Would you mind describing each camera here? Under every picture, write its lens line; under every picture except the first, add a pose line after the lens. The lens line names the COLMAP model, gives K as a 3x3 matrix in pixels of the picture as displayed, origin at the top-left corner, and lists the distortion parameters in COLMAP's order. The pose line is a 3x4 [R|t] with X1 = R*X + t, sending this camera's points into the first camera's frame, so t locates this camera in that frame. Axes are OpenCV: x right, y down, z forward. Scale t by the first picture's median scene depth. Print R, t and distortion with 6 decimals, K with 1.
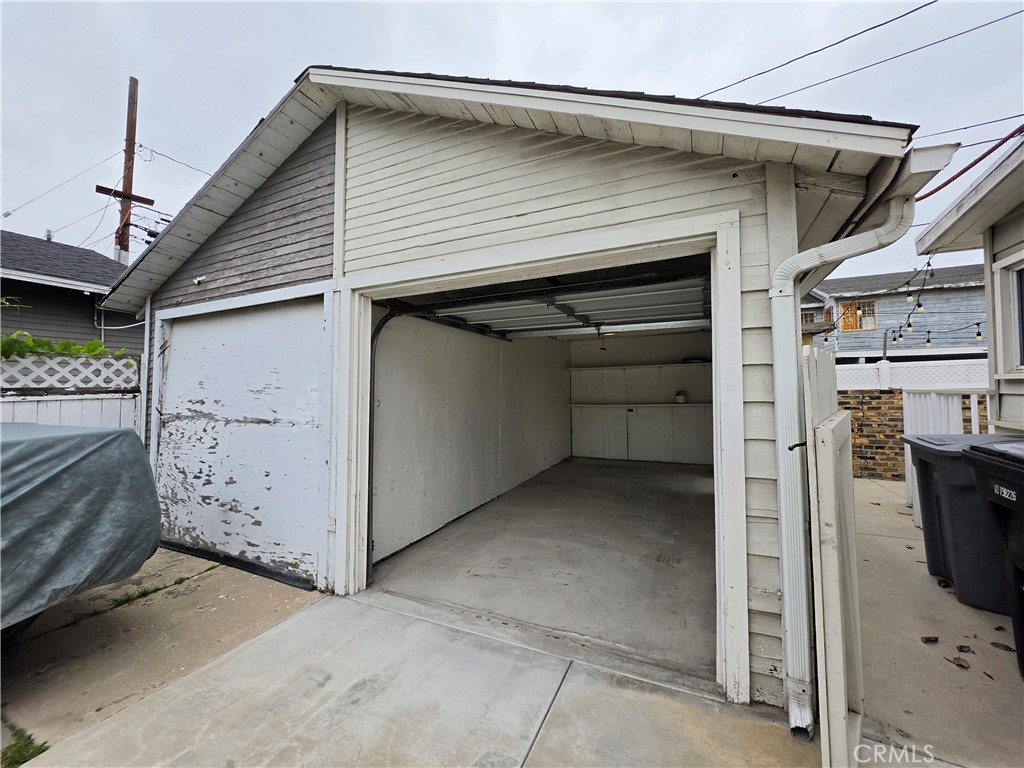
lens RADIAL K [[411.4, 0, 512.0], [0, 411.4, 380.9], [0, 0, 1]] dist [-0.002260, 0.000291]
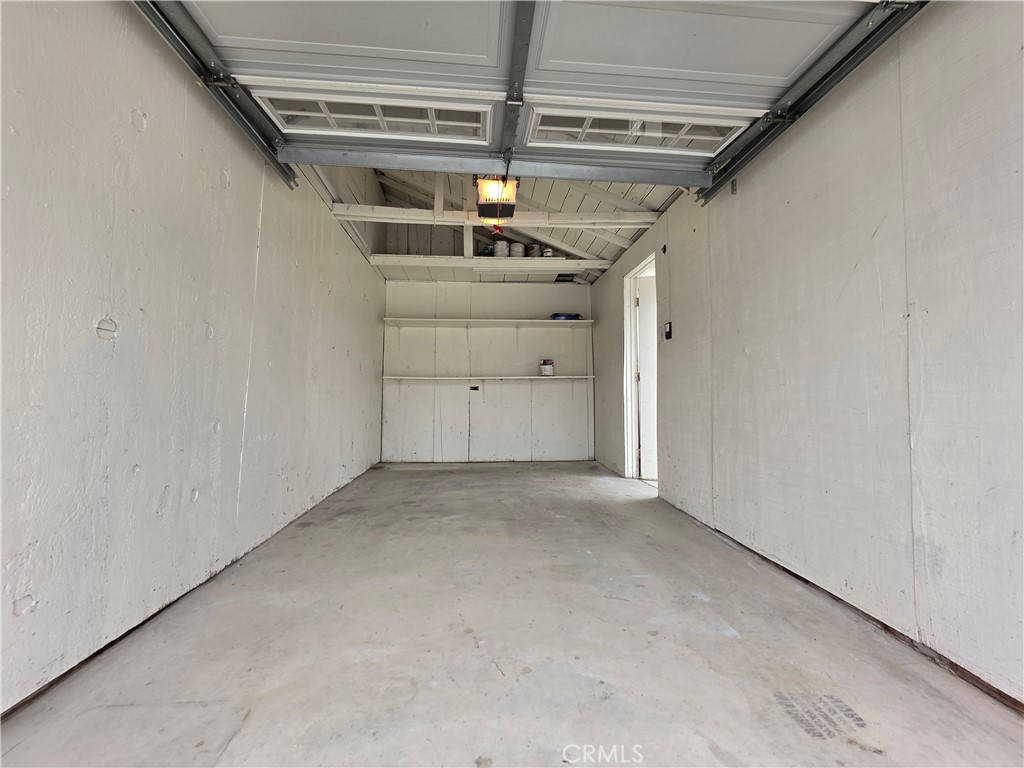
lens RADIAL K [[413.0, 0, 509.9], [0, 413.0, 377.8], [0, 0, 1]] dist [-0.004142, 0.000304]
pose [[0.865167, 0.043843, 0.499563, -0.007147], [-0.024671, 0.998686, -0.044922, 0.091024], [-0.500876, 0.026540, 0.865112, 0.410146]]
